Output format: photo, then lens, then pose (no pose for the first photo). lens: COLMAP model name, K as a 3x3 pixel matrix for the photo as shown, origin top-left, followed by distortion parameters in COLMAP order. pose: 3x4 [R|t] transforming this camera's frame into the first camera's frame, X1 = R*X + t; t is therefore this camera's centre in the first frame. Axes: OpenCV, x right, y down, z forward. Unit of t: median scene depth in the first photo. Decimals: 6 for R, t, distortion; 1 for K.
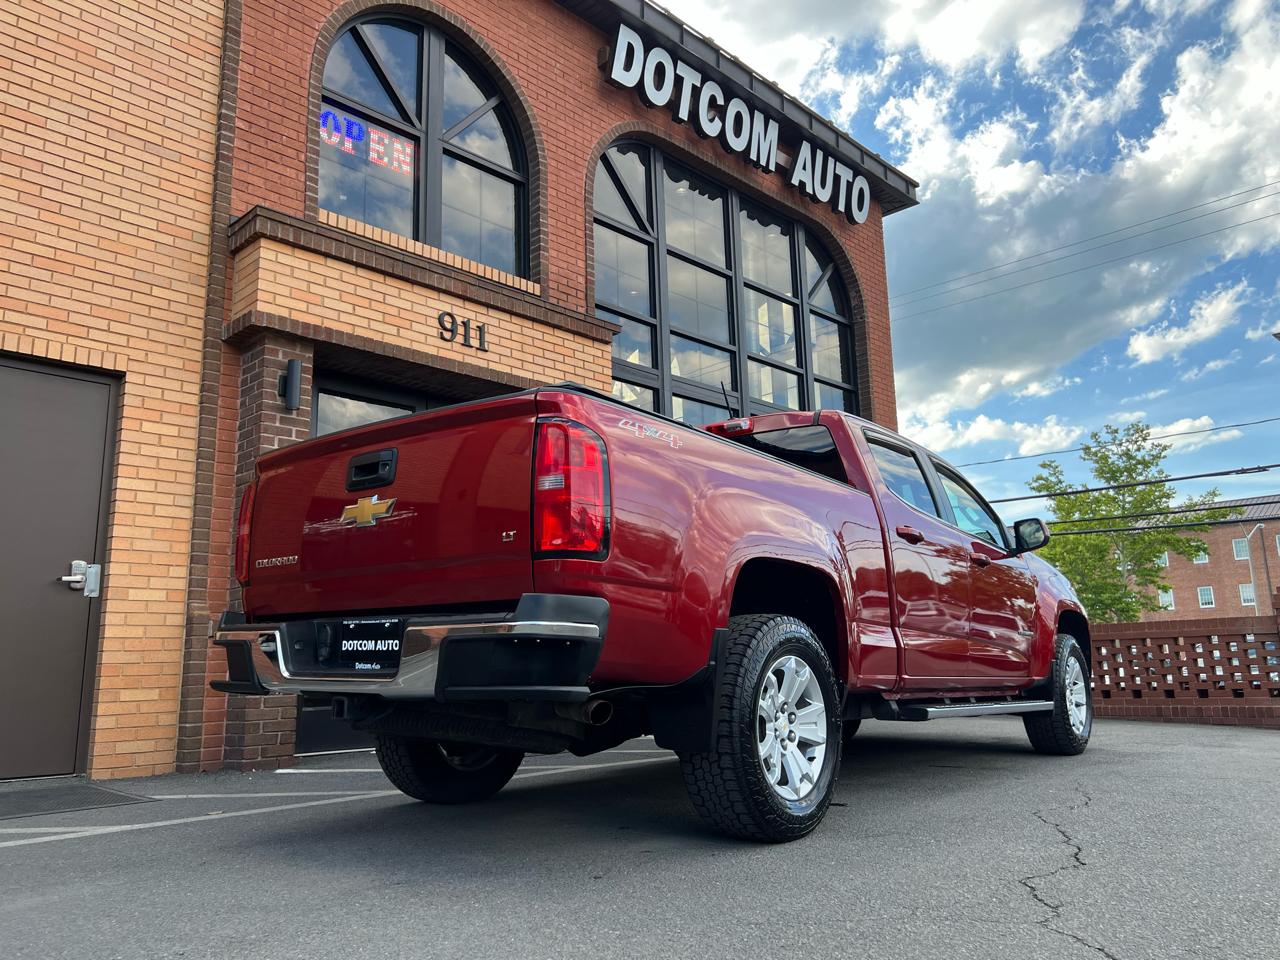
lens RADIAL K [[953.2, 0, 653.9], [0, 953.2, 473.9], [0, 0, 1]] dist [0.050695, -0.061662]
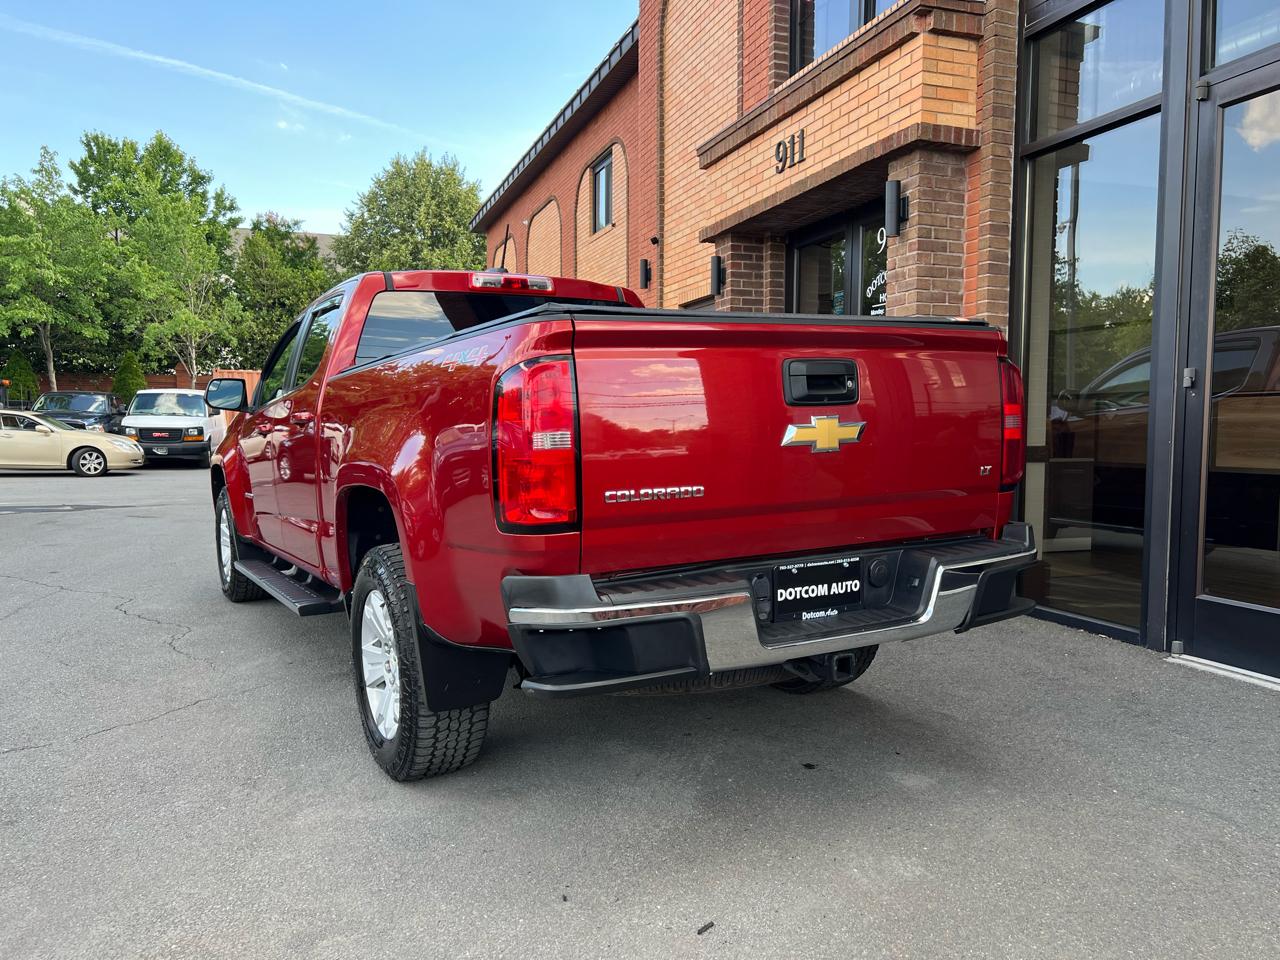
lens RADIAL K [[964.8, 0, 657.4], [0, 964.8, 486.3], [0, 0, 1]] dist [0.047396, -0.050898]
pose [[-0.433326, 0.082895, -0.897417, 0.822605], [0.192747, 0.981245, -0.002432, 0.168750], [0.880385, -0.174028, -0.441177, 1.368299]]
